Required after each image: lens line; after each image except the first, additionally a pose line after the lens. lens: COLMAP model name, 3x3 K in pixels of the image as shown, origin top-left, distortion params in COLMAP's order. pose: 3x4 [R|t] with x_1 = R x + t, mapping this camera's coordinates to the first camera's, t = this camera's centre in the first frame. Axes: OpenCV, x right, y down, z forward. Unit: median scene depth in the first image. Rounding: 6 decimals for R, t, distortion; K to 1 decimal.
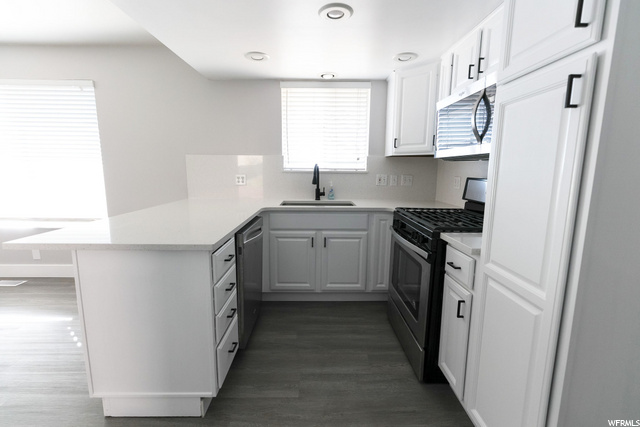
lens RADIAL K [[287.5, 0, 318.1], [0, 287.5, 211.9], [0, 0, 1]] dist [0.005901, -0.001484]
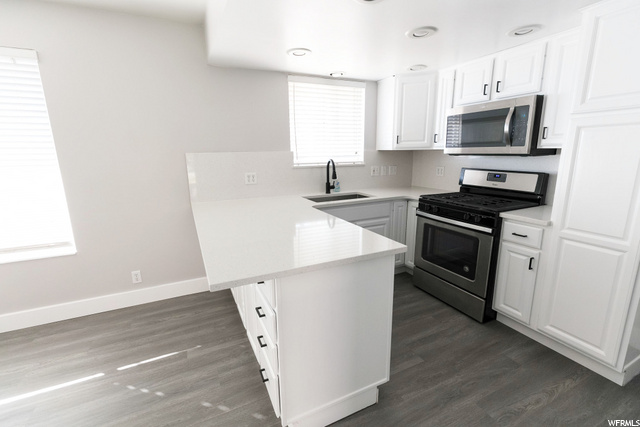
lens RADIAL K [[287.5, 0, 318.3], [0, 287.5, 212.1], [0, 0, 1]] dist [0.005901, -0.001484]
pose [[0.906333, -0.109151, 0.408223, -0.555194], [0.085079, 0.993415, 0.076728, -0.067077], [-0.413910, -0.034810, 0.909652, 0.065684]]
